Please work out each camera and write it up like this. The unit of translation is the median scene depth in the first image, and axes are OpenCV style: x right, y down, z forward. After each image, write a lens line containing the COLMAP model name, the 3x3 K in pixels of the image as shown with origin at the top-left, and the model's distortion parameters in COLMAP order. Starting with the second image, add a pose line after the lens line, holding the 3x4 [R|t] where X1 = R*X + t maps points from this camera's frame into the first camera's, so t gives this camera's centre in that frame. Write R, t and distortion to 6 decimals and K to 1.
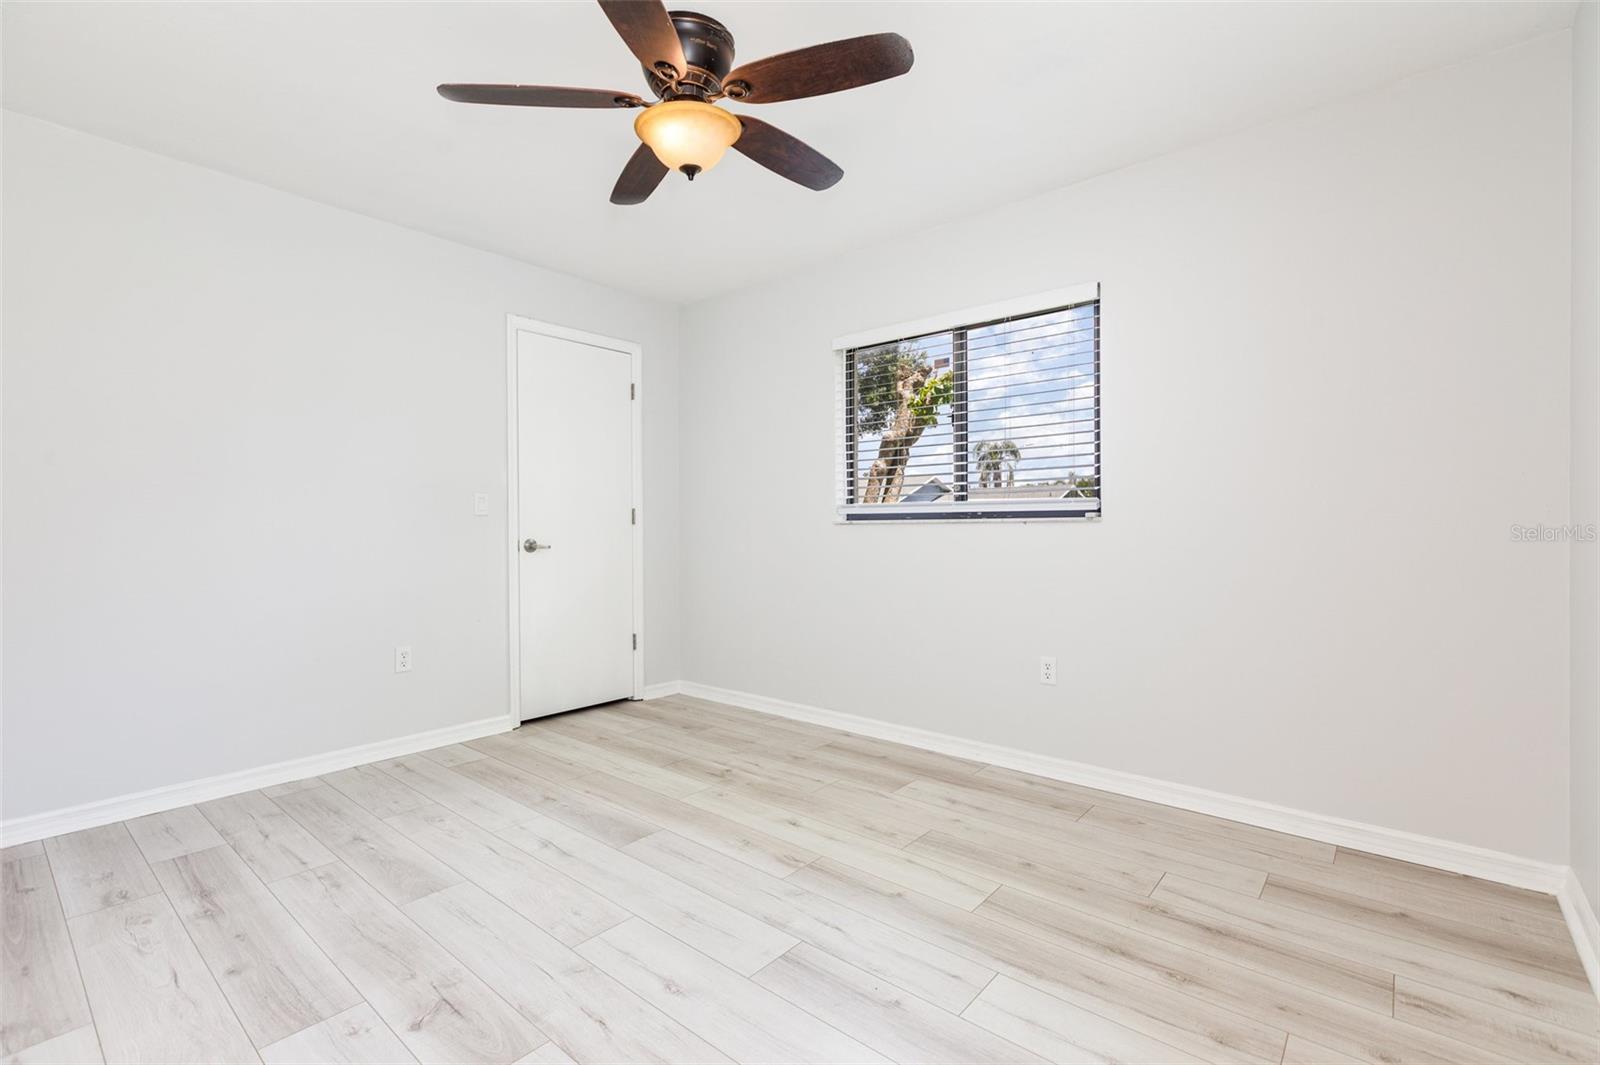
lens RADIAL K [[715.5, 0, 800.1], [0, 715.5, 528.6], [0, 0, 1]] dist [0.001947, -0.002837]
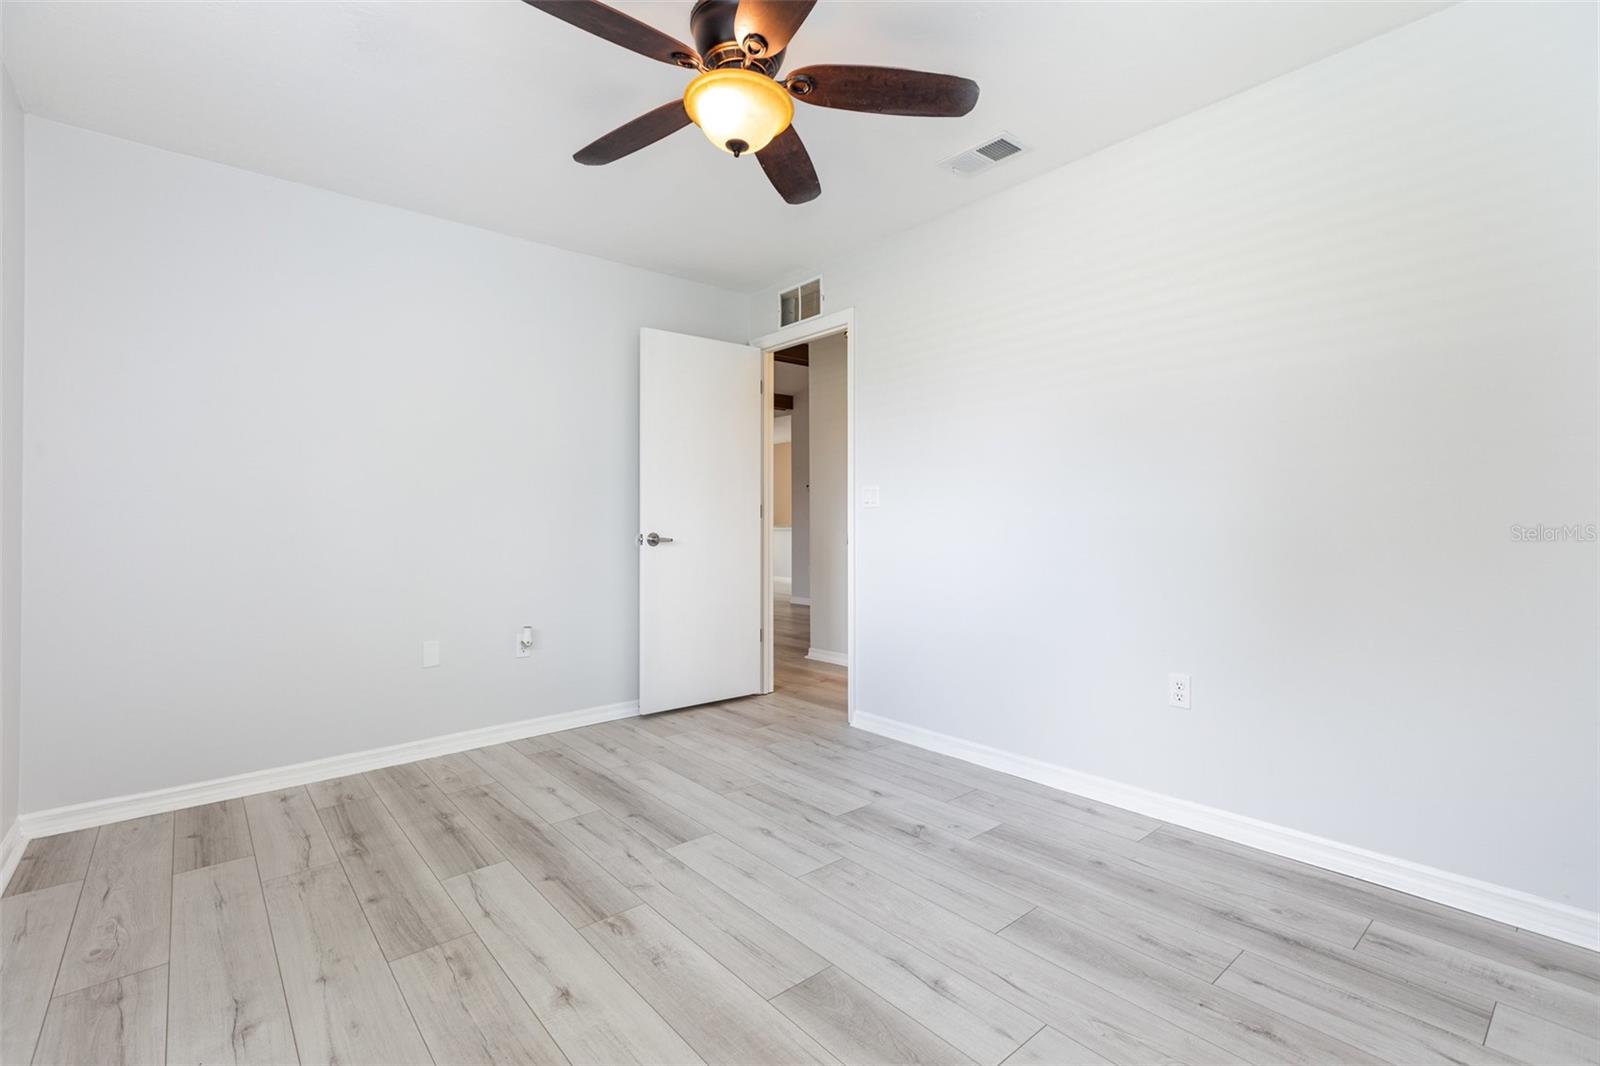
lens RADIAL K [[715.5, 0, 799.7], [0, 715.5, 528.2], [0, 0, 1]] dist [0.001947, -0.002837]
pose [[-0.987190, 0.007041, 0.159391, -0.397800], [0.008649, 0.999918, 0.009396, -0.001916], [-0.159312, 0.010654, -0.987171, 1.995763]]
